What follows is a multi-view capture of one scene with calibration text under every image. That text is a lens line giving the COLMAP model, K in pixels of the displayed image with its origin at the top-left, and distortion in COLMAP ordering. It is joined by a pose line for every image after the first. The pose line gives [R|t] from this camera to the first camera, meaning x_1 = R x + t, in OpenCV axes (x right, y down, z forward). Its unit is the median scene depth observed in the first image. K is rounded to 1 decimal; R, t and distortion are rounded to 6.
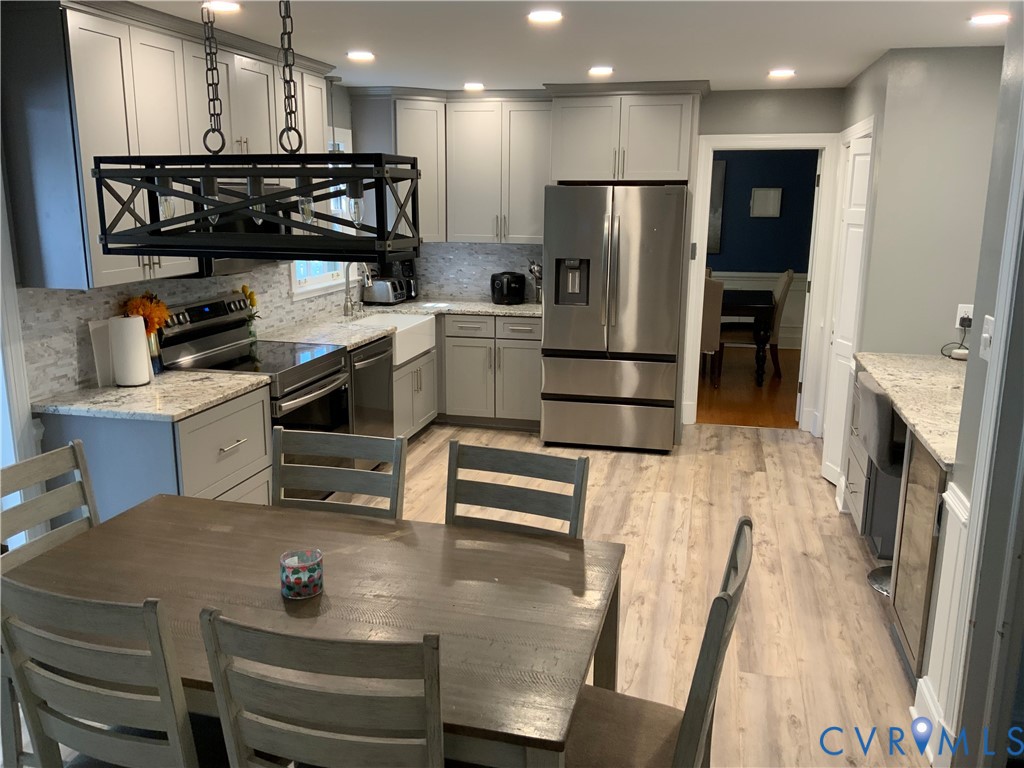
lens RADIAL K [[845.1, 0, 510.4], [0, 845.1, 386.6], [0, 0, 1]] dist [0.085287, -0.162551]
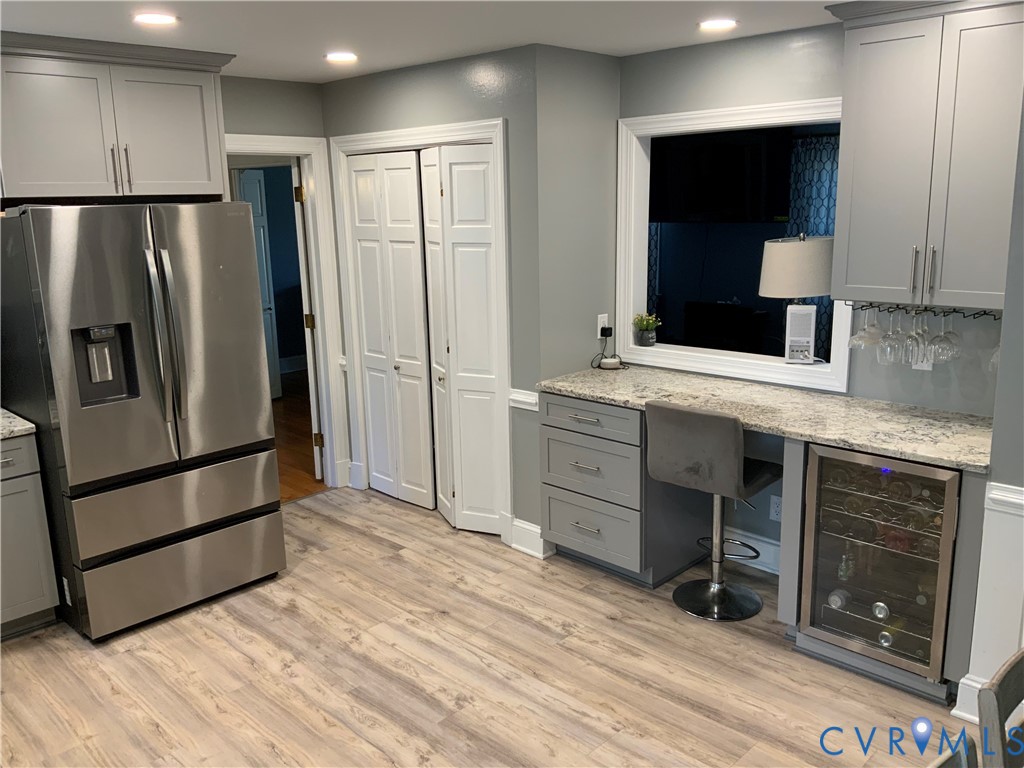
lens RADIAL K [[845.1, 0, 509.5], [0, 845.1, 380.5], [0, 0, 1]] dist [0.085287, -0.162551]
pose [[0.507809, -0.197332, 0.838565, -0.313664], [0.215835, 0.971508, 0.097913, -0.119055], [-0.833994, 0.131271, 0.535931, 0.477181]]
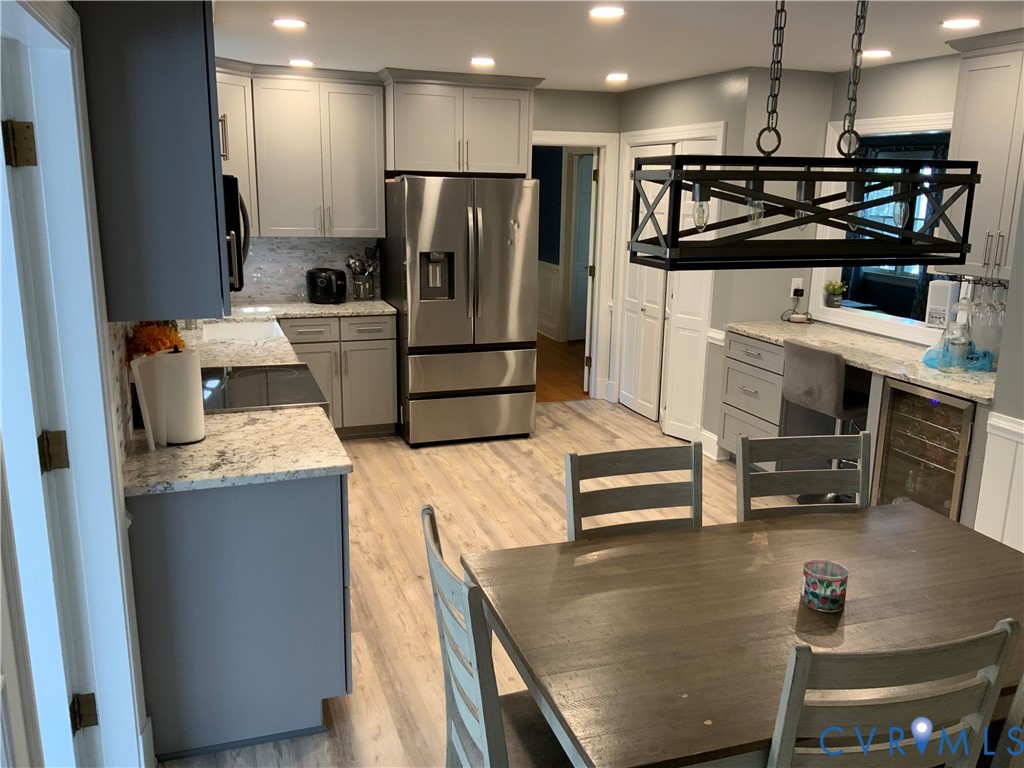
lens RADIAL K [[845.1, 0, 506.2], [0, 845.1, 385.9], [0, 0, 1]] dist [0.085287, -0.162551]
pose [[0.837777, -0.118724, 0.532949, -0.425924], [0.109764, 0.992768, 0.048612, -0.039893], [-0.534866, 0.017772, 0.844750, 0.148885]]
